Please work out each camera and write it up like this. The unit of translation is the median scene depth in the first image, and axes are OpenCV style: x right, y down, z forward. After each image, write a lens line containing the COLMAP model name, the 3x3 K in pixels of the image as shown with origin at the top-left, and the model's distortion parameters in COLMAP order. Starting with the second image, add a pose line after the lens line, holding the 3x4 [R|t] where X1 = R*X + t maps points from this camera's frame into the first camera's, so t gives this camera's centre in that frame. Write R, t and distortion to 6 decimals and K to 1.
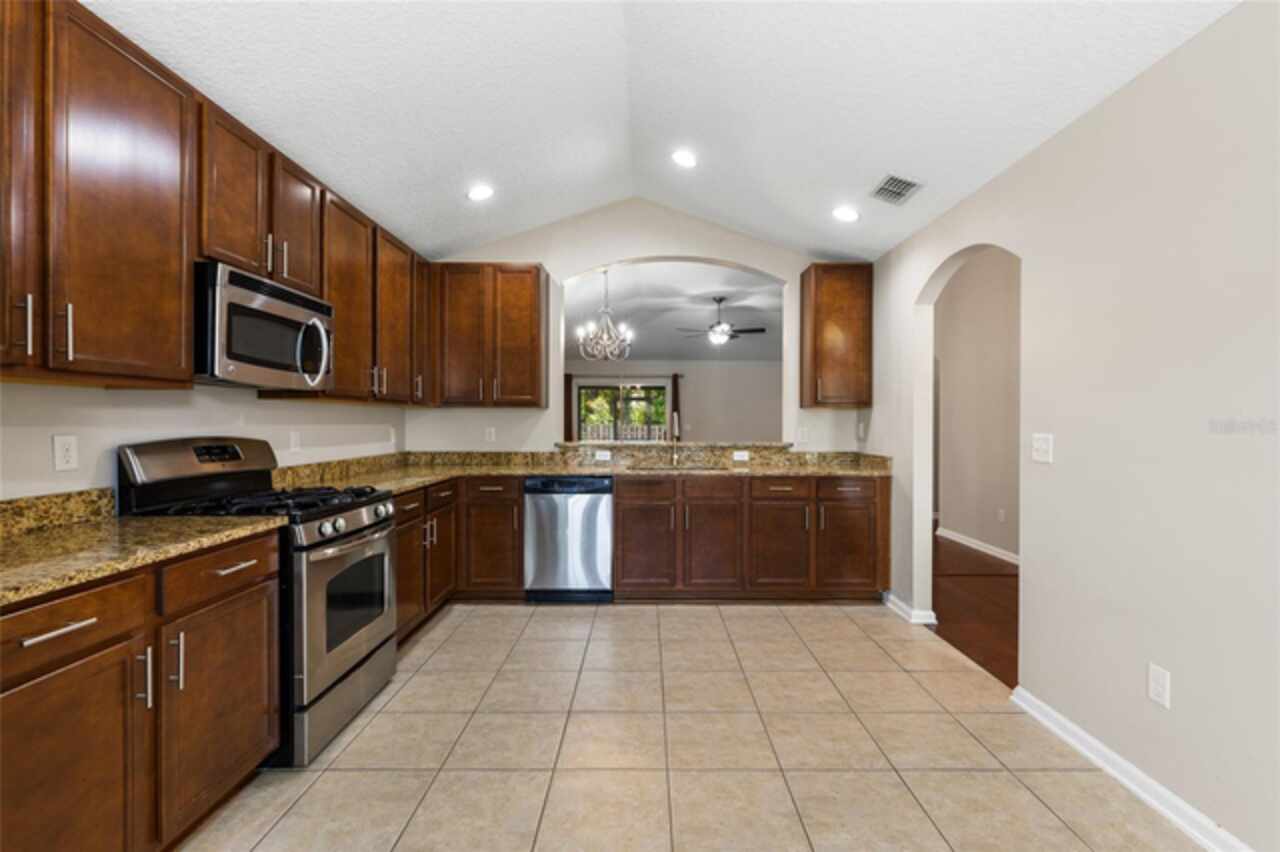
lens RADIAL K [[574.7, 0, 647.9], [0, 574.7, 423.6], [0, 0, 1]] dist [0.004847, 0.000325]
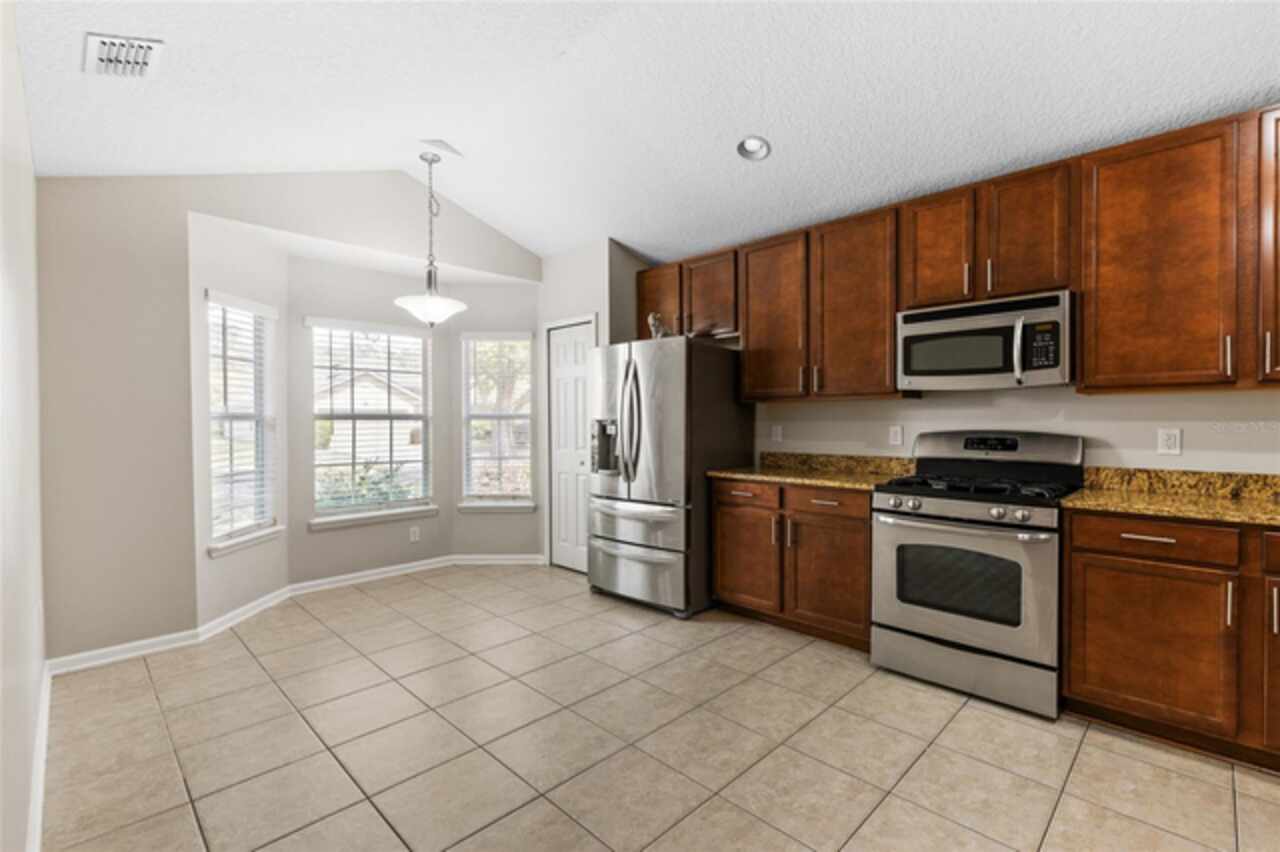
lens RADIAL K [[574.7, 0, 649.9], [0, 574.7, 422.7], [0, 0, 1]] dist [0.004847, 0.000325]
pose [[-0.702070, 0.007012, -0.712073, 0.427519], [0.002383, 0.999969, 0.007497, -0.002957], [0.712104, 0.003566, -0.702065, 0.877436]]
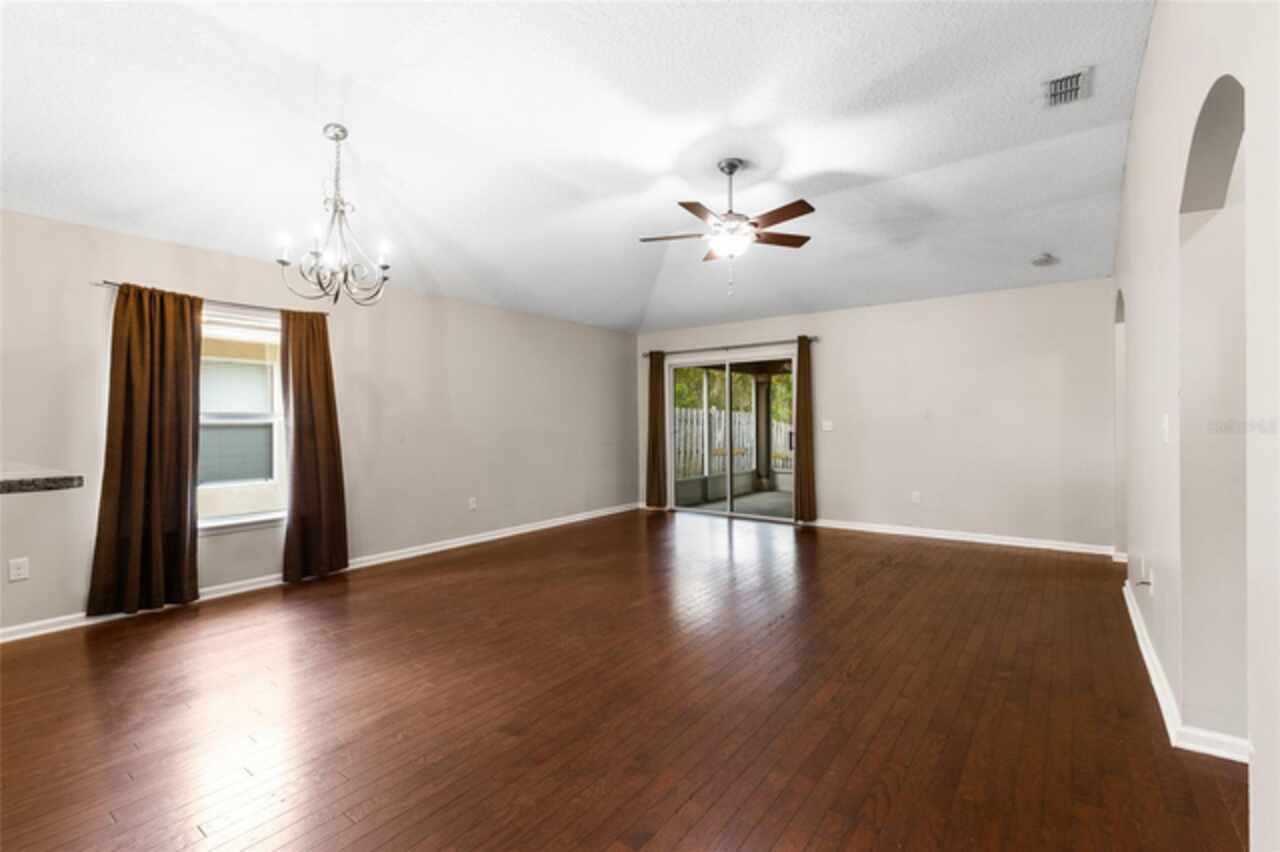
lens RADIAL K [[574.7, 0, 647.3], [0, 574.7, 426.6], [0, 0, 1]] dist [0.004847, 0.000325]
pose [[0.804899, -0.003263, -0.593403, 0.796970], [0.006806, 0.999970, 0.003733, 0.011627], [0.593373, -0.007043, 0.804897, 1.242519]]
